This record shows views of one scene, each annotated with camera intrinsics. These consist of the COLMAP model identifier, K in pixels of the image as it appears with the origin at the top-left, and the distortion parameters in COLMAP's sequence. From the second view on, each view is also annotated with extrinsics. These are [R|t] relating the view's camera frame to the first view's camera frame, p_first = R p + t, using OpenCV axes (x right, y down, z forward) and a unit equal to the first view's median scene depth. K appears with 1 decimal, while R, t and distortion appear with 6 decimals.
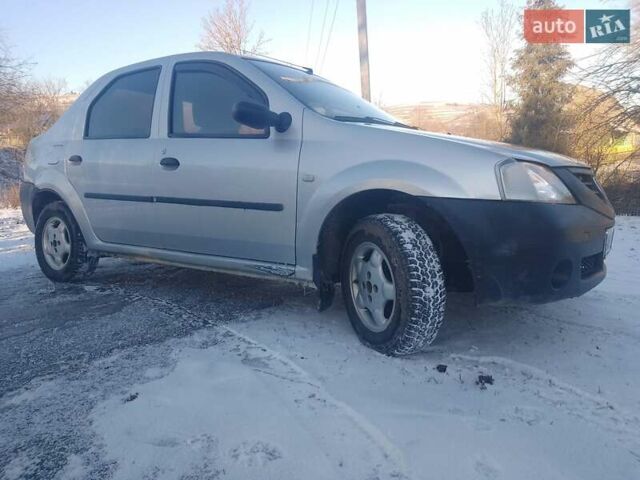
lens RADIAL K [[462.7, 0, 316.9], [0, 462.7, 240.2], [0, 0, 1]] dist [0.028131, -0.015572]
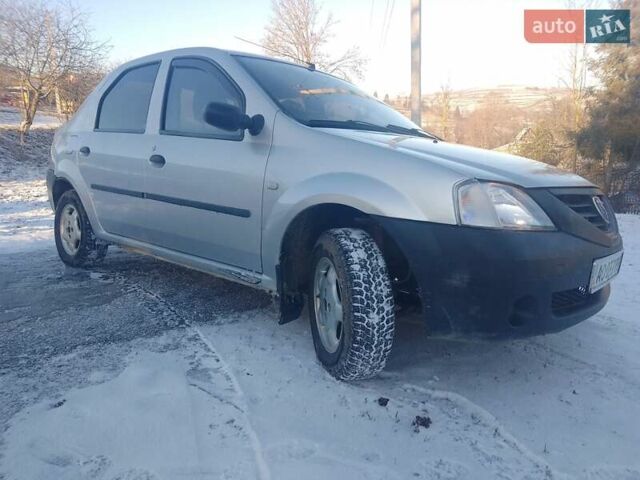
lens RADIAL K [[462.7, 0, 319.9], [0, 462.7, 234.8], [0, 0, 1]] dist [0.028131, -0.015572]
pose [[0.990502, 0.053660, -0.126596, 0.218091], [-0.050549, 0.998338, 0.027666, -0.067381], [0.127870, -0.021004, 0.991568, 0.065281]]
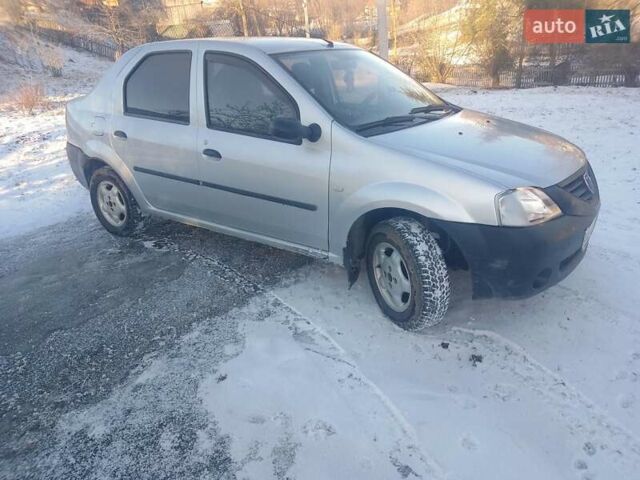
lens RADIAL K [[462.7, 0, 315.0], [0, 462.7, 236.8], [0, 0, 1]] dist [0.028131, -0.015572]
pose [[0.999000, -0.031653, -0.031572, -0.048172], [0.039178, 0.960007, 0.277220, -0.368305], [0.021534, -0.278180, 0.960288, -0.186299]]
